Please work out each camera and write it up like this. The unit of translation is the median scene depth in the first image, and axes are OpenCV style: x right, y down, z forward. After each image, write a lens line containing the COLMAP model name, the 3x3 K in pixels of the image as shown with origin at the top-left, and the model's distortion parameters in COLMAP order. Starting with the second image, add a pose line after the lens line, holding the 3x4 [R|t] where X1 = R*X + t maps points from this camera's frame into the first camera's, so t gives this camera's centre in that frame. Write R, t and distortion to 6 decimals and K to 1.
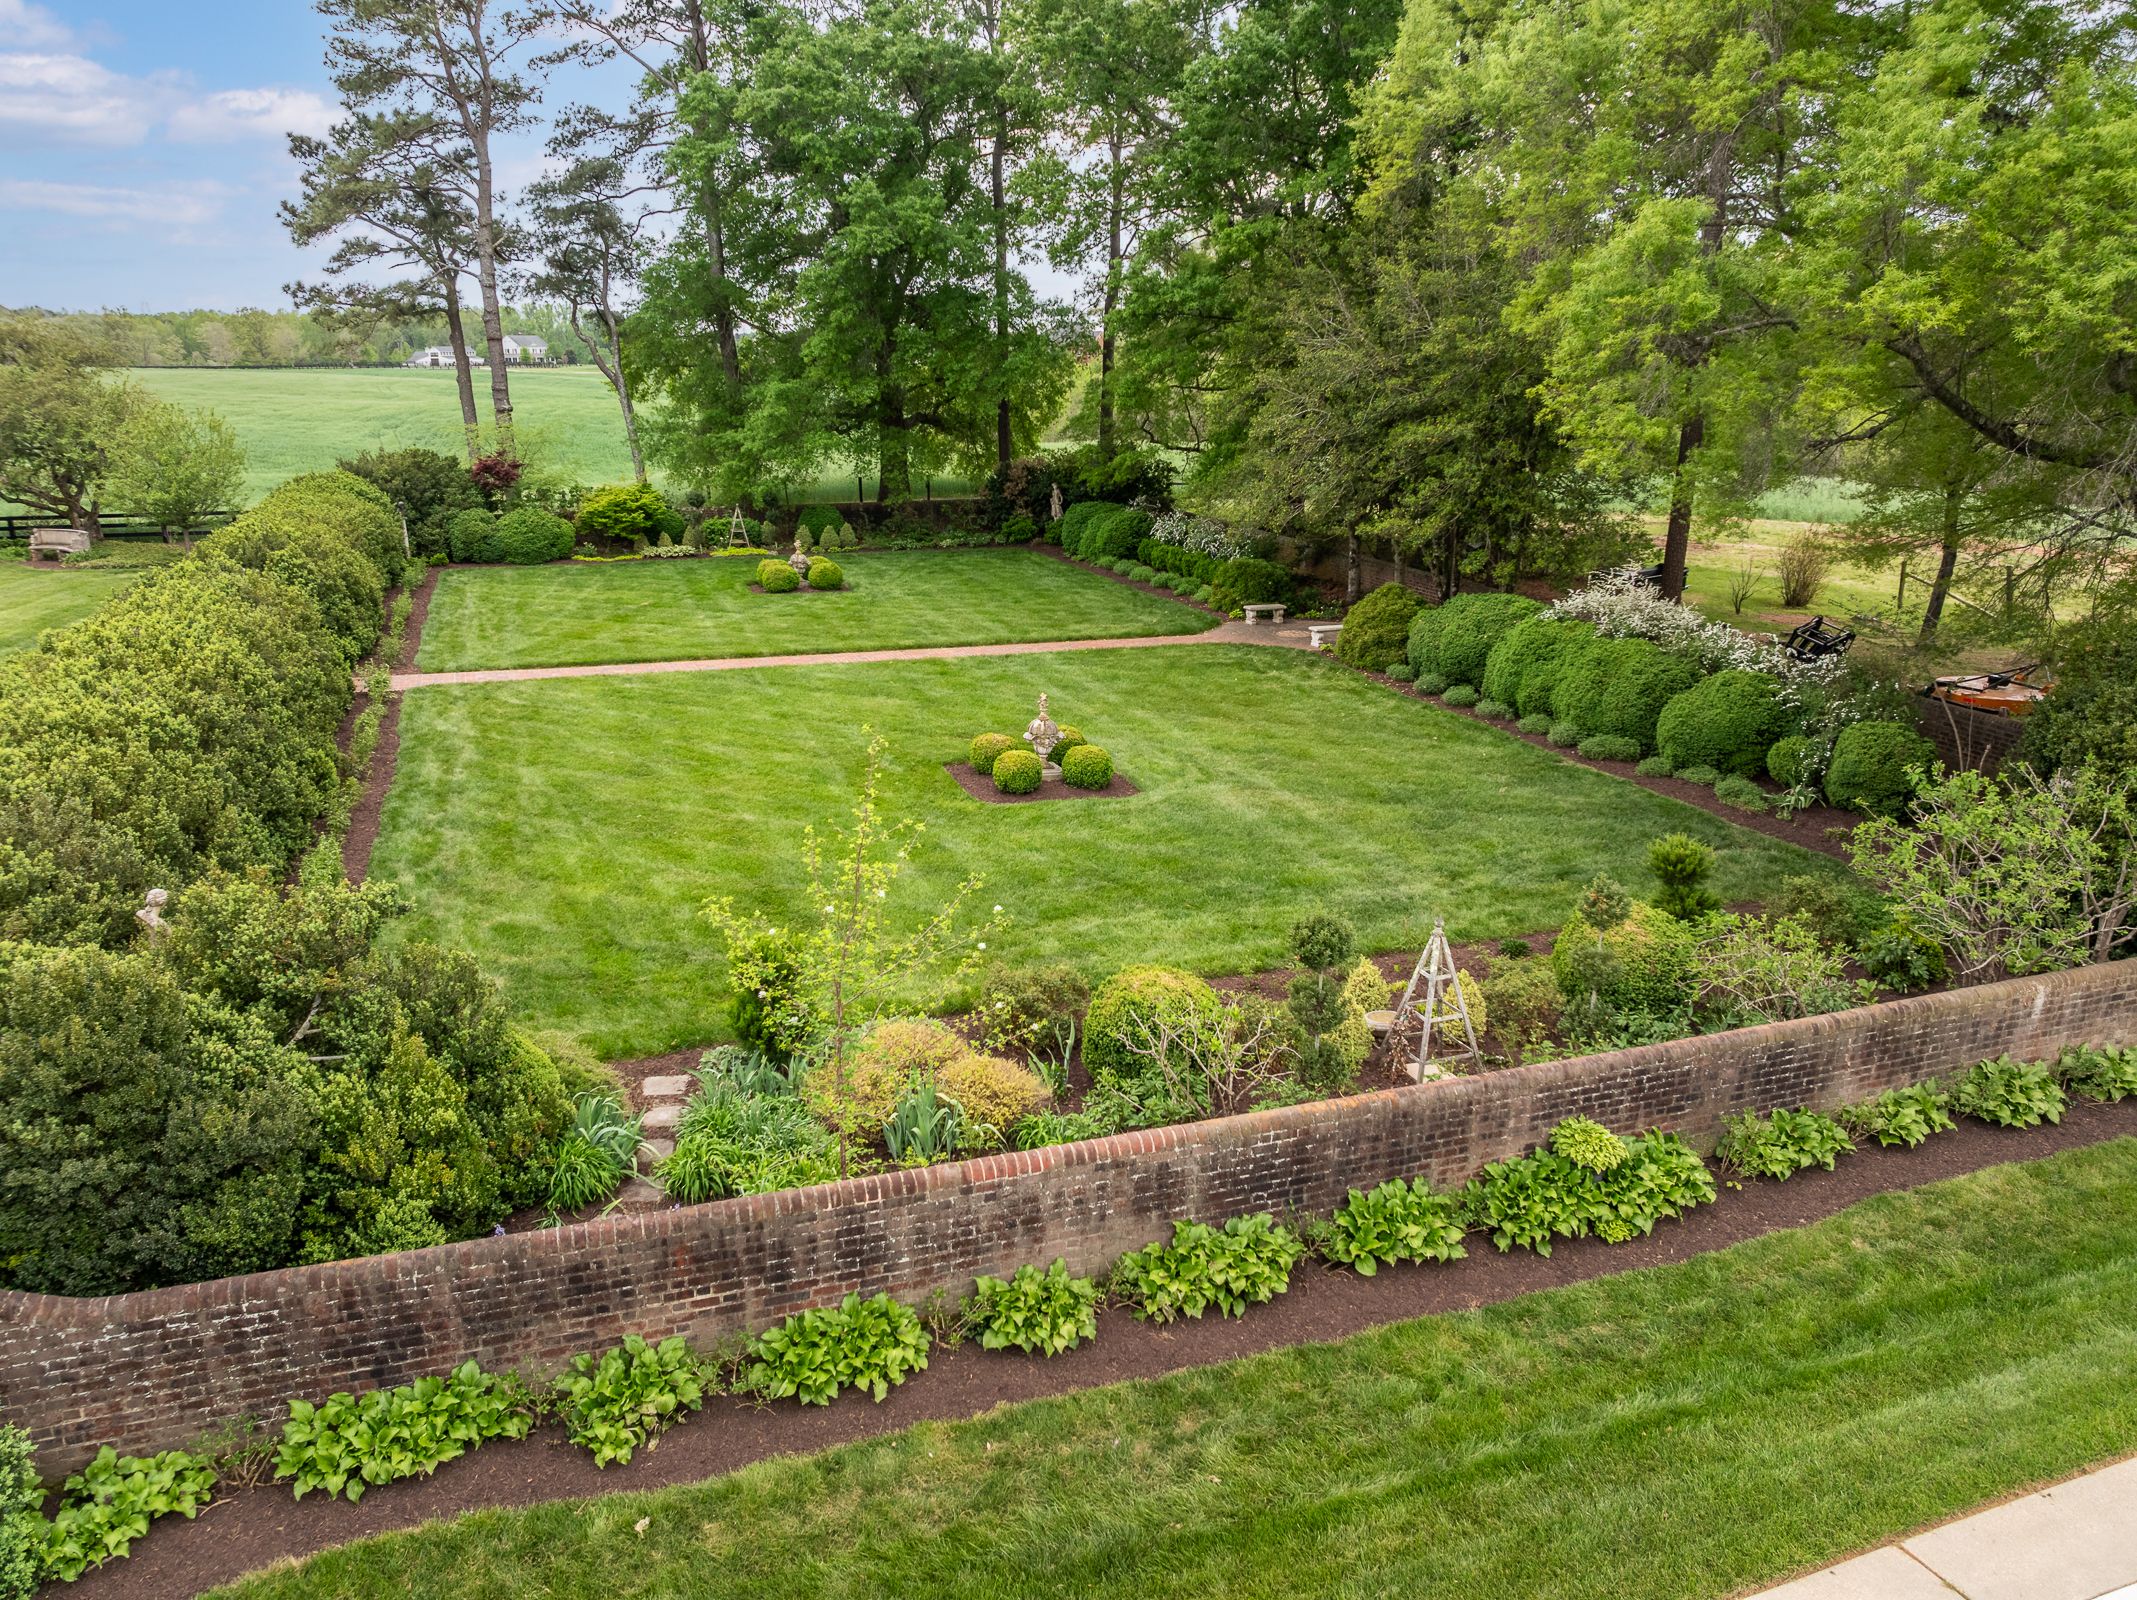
lens RADIAL K [[1505.4, 0, 1069.8], [0, 1505.4, 795.6], [0, 0, 1]] dist [-0.046852, 0.008021]
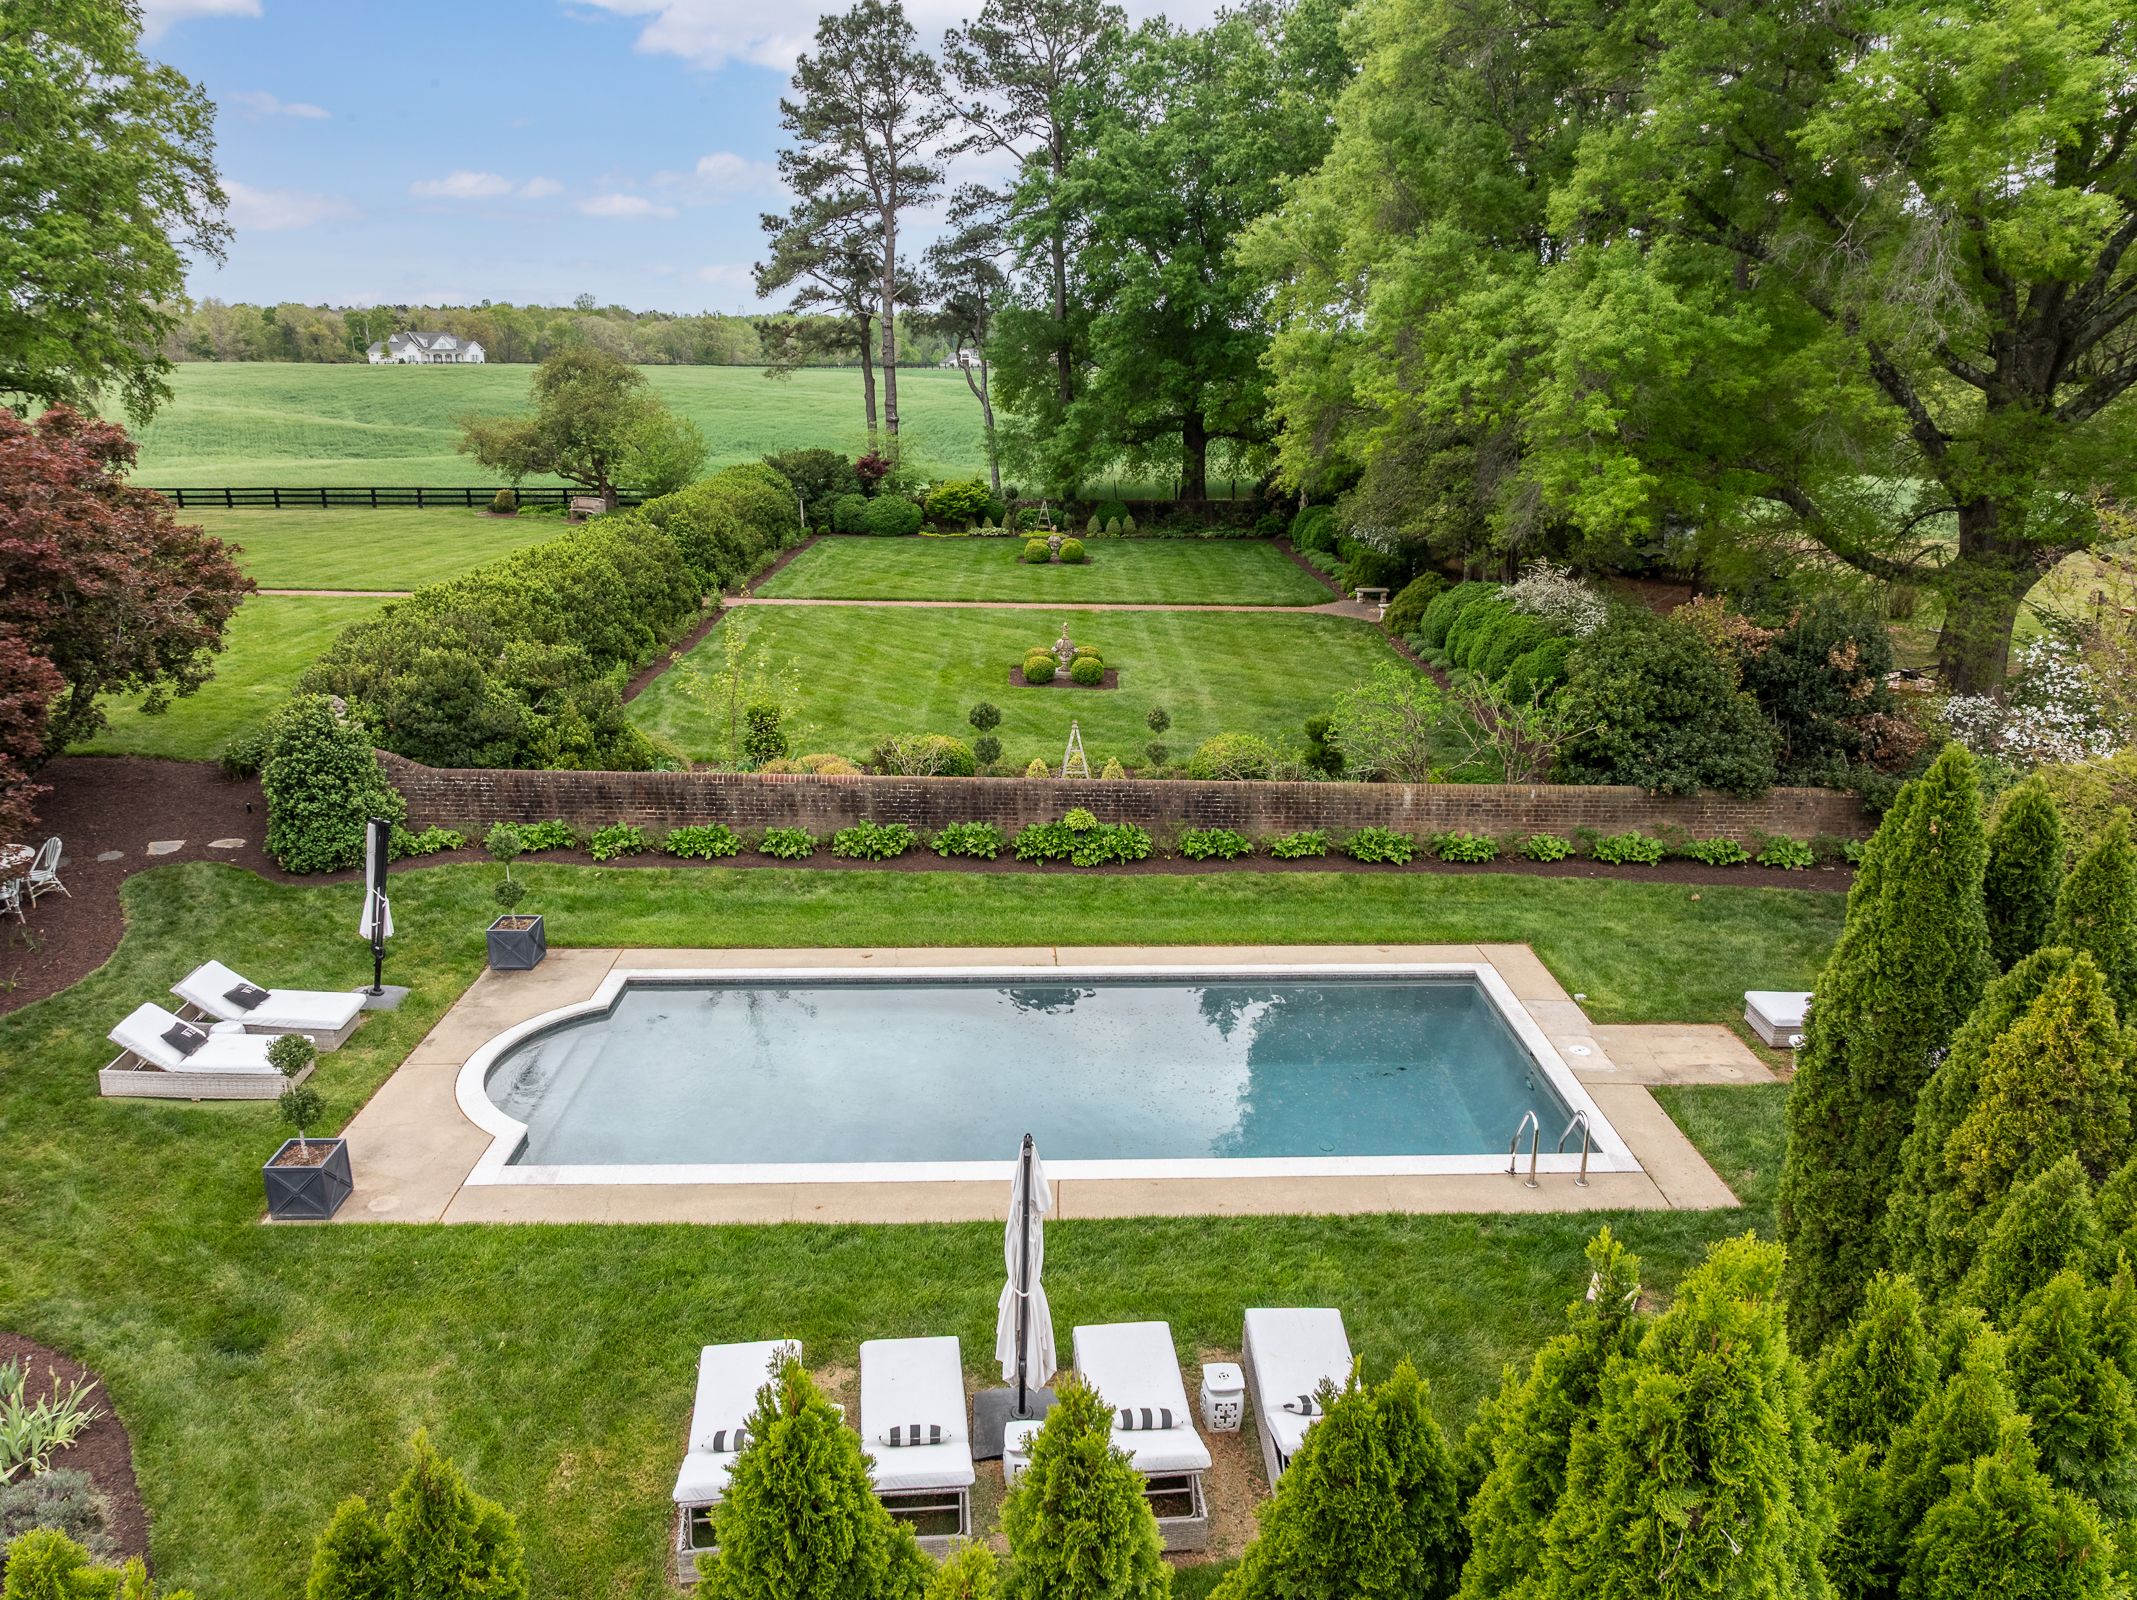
lens RADIAL K [[1505.4, 0, 1069.4], [0, 1505.4, 798.4], [0, 0, 1]] dist [-0.046852, 0.008021]
pose [[0.944929, 0.094170, -0.313434, 0.235900], [-0.094022, 0.995448, 0.015626, 0.042673], [0.313479, 0.014704, 0.949481, -0.225049]]
